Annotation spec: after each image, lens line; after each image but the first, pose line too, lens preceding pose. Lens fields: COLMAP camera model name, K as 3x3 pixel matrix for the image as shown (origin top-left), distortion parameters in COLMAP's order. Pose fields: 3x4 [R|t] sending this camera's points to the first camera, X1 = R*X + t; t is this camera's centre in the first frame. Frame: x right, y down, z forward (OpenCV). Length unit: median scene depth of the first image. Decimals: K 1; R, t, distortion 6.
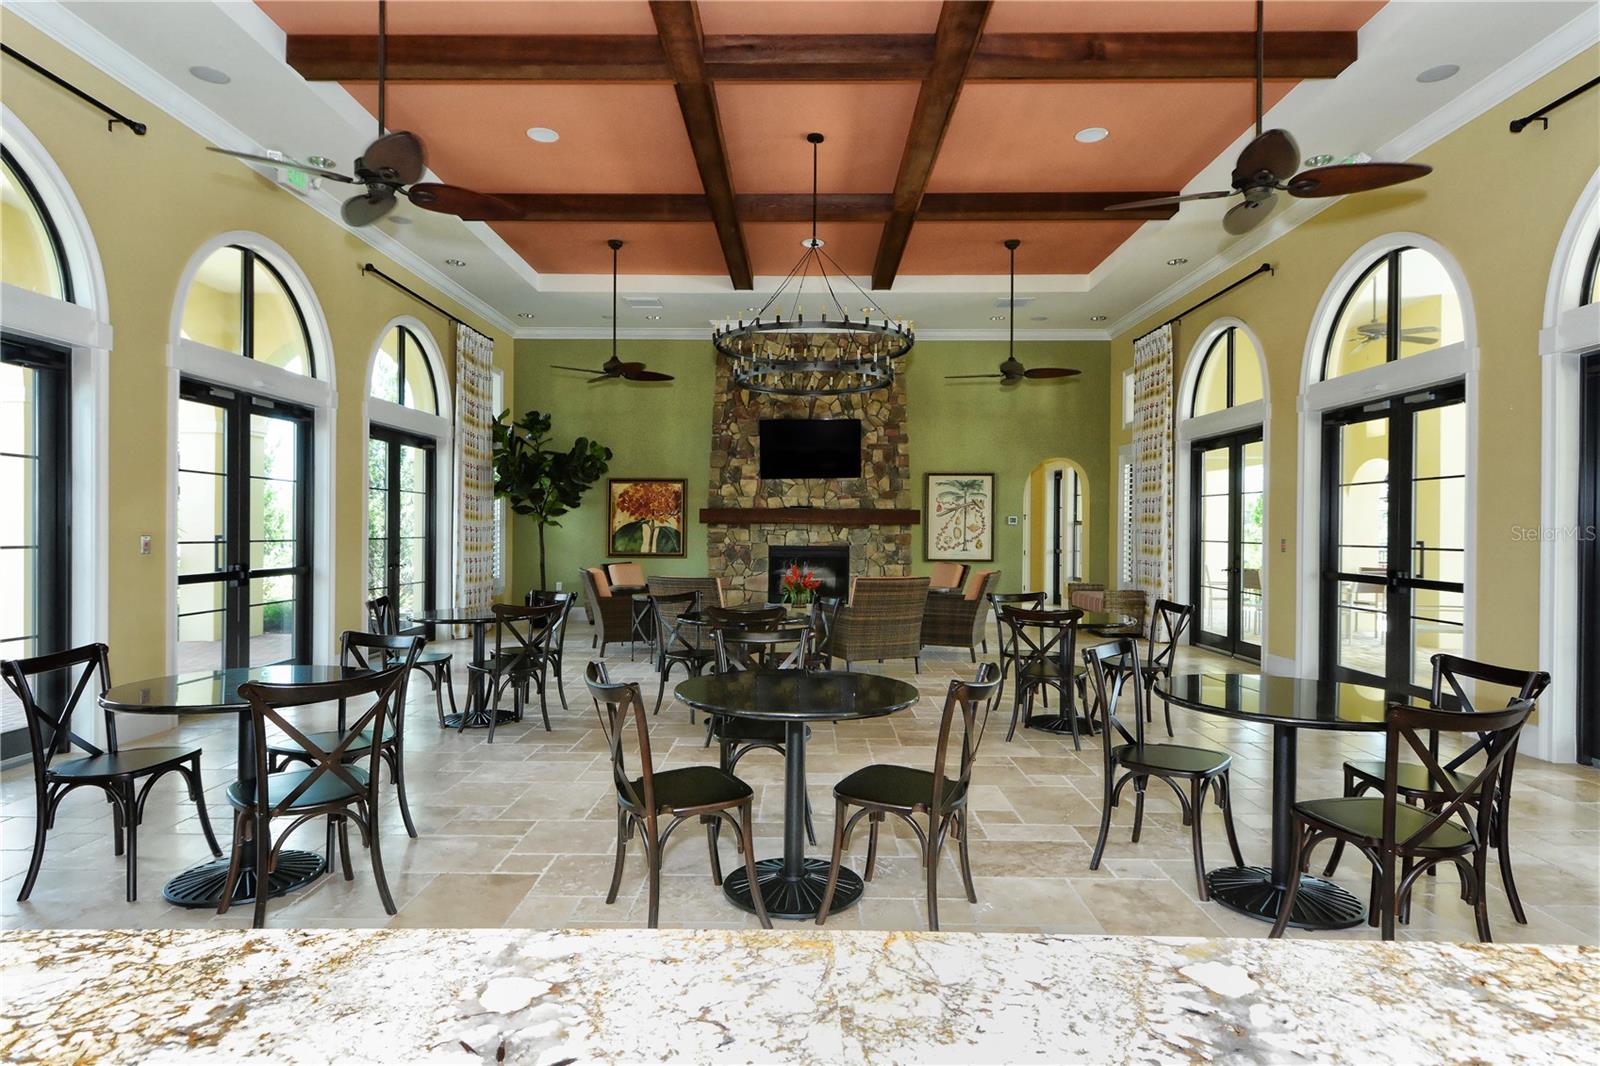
lens RADIAL K [[867.4, 0, 799.2], [0, 867.4, 531.2], [0, 0, 1]] dist [0.000990, 0.000057]
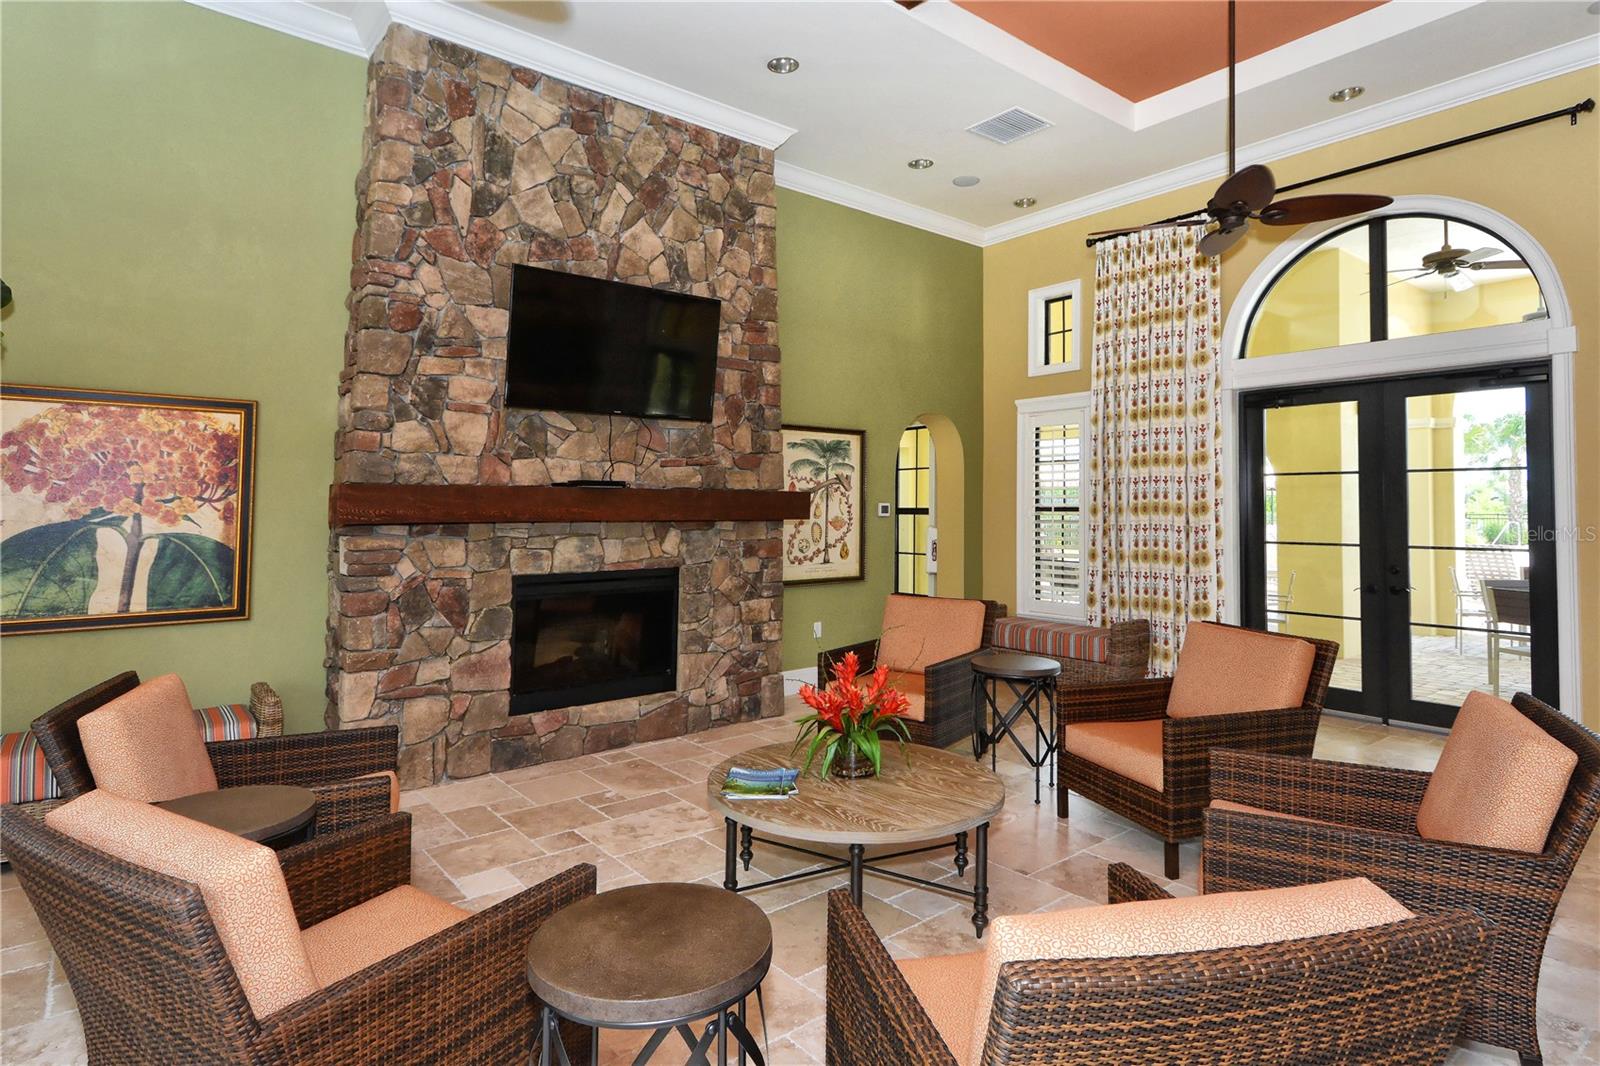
lens RADIAL K [[839.6, 0, 804.5], [0, 839.6, 481.9], [0, 0, 1]] dist [-0.000390, 0.000236]
pose [[0.779958, 0.014300, 0.625668, -0.176811], [0.005917, 0.999526, -0.030221, -0.014994], [-0.625803, 0.027273, 0.779504, 0.601083]]
